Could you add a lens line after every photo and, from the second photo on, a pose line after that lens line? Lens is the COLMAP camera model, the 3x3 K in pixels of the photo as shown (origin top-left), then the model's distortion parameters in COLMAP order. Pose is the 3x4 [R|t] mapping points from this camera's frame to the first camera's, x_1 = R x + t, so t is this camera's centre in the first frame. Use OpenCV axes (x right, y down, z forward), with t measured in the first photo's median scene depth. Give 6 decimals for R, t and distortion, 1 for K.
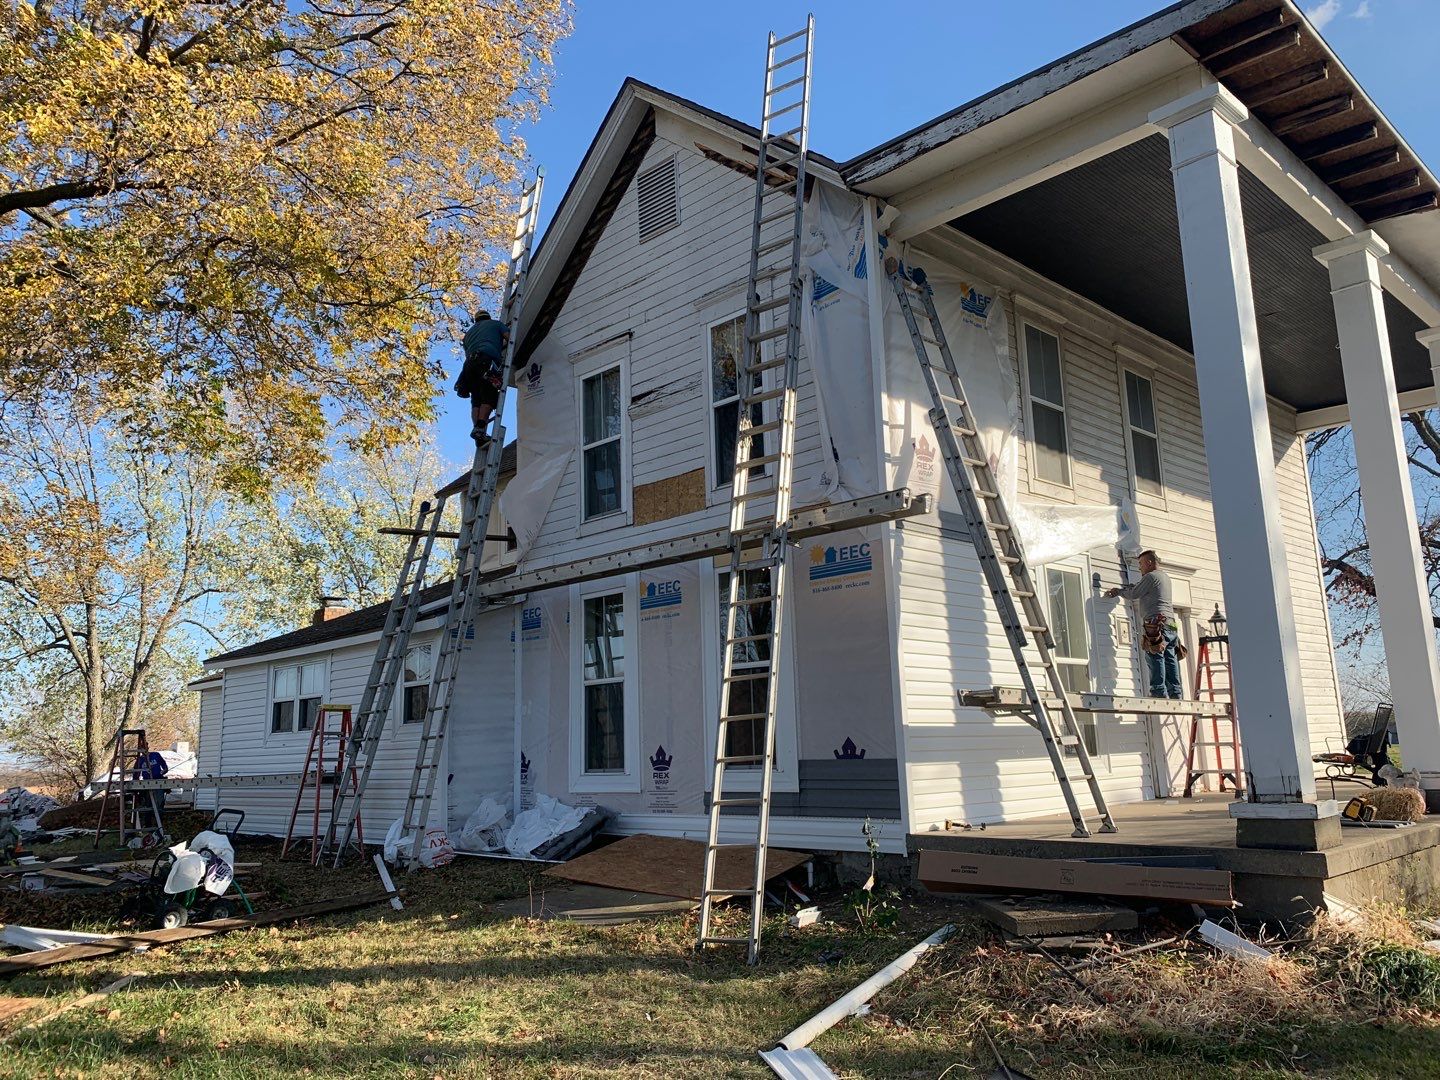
lens RADIAL K [[1109.7, 0, 721.0], [0, 1109.7, 535.2], [0, 0, 1]] dist [0.038303, -0.042170]
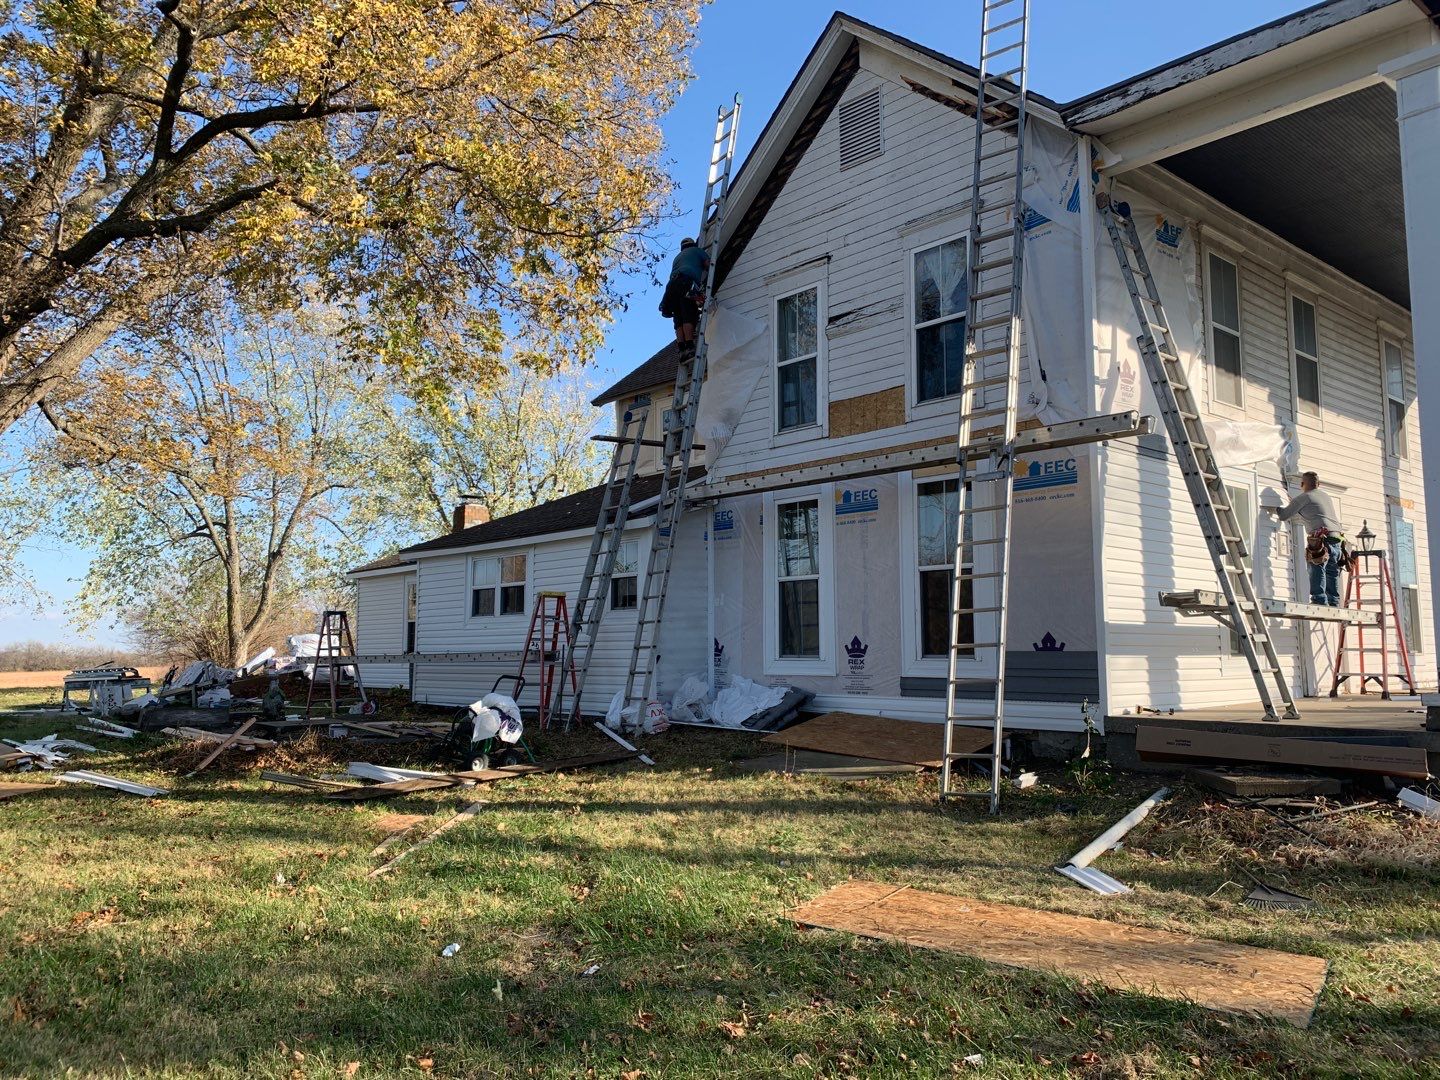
lens RADIAL K [[1109.7, 0, 717.5], [0, 1109.7, 538.7], [0, 0, 1]] dist [0.038303, -0.042170]
pose [[0.998207, 0.024376, -0.054676, -0.132686], [-0.019471, 0.995885, 0.088510, -0.003995], [0.056609, -0.087287, 0.994573, -0.109551]]
